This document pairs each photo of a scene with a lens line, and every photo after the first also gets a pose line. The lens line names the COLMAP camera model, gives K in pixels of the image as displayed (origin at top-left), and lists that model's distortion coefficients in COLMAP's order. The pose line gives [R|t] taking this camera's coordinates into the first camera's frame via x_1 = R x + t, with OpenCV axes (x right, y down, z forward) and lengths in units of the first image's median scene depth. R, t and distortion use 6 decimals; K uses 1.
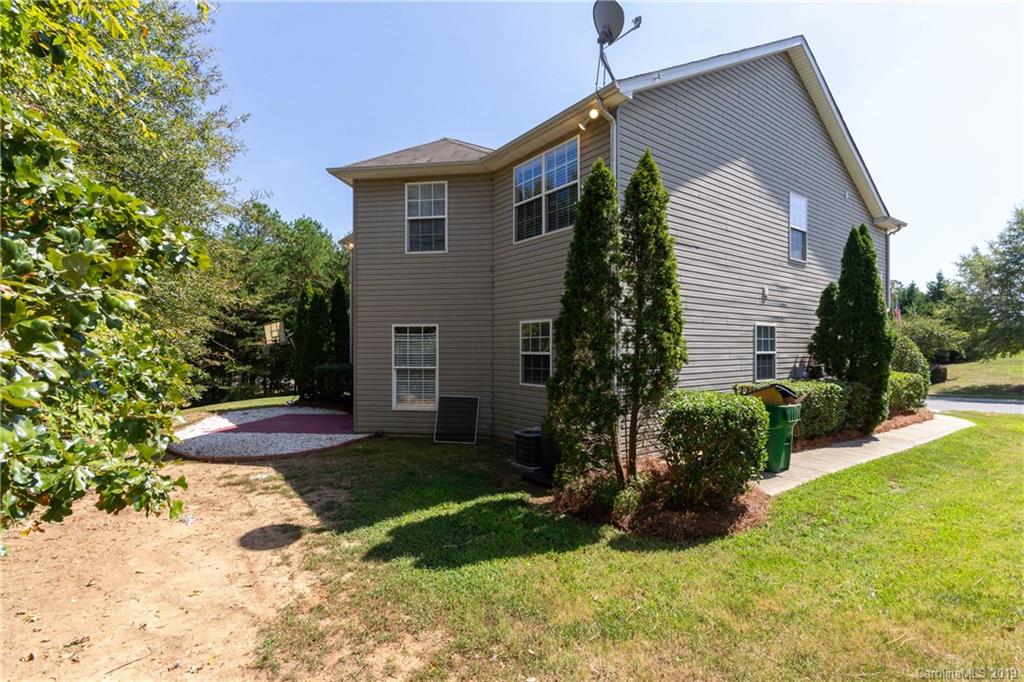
lens RADIAL K [[459.0, 0, 510.0], [0, 459.0, 353.0], [0, 0, 1]] dist [0.021229, 0.000181]
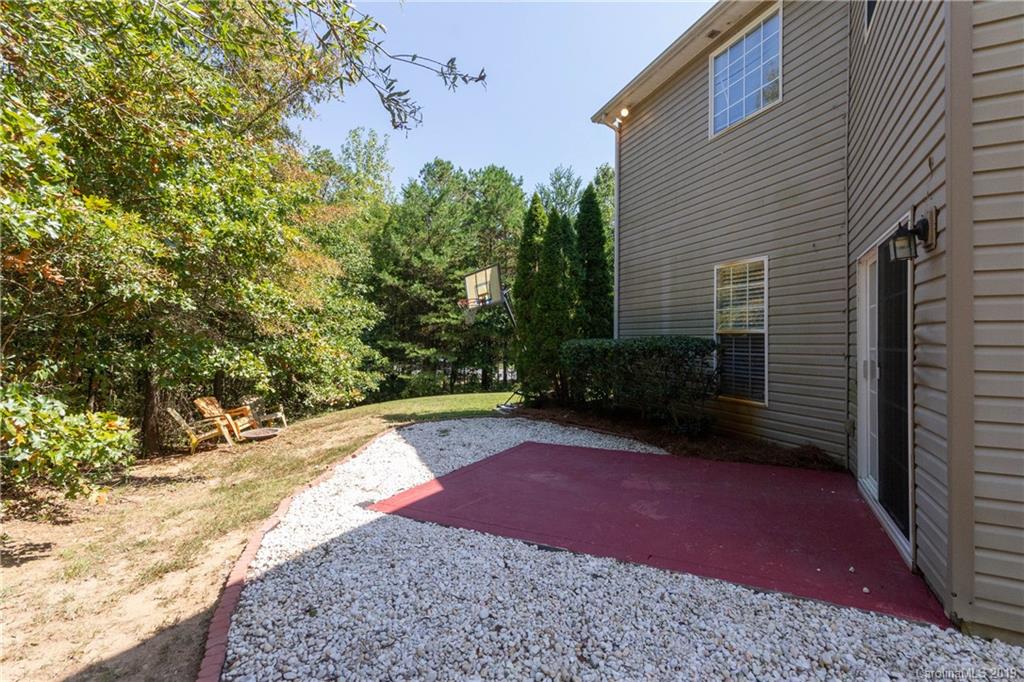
lens RADIAL K [[459.0, 0, 510.0], [0, 459.0, 353.0], [0, 0, 1]] dist [0.021229, 0.000181]
pose [[0.948854, 0.021354, -0.314993, -0.212792], [-0.019006, 0.999764, 0.010524, 0.023743], [0.315144, -0.003999, 0.949036, 0.334554]]
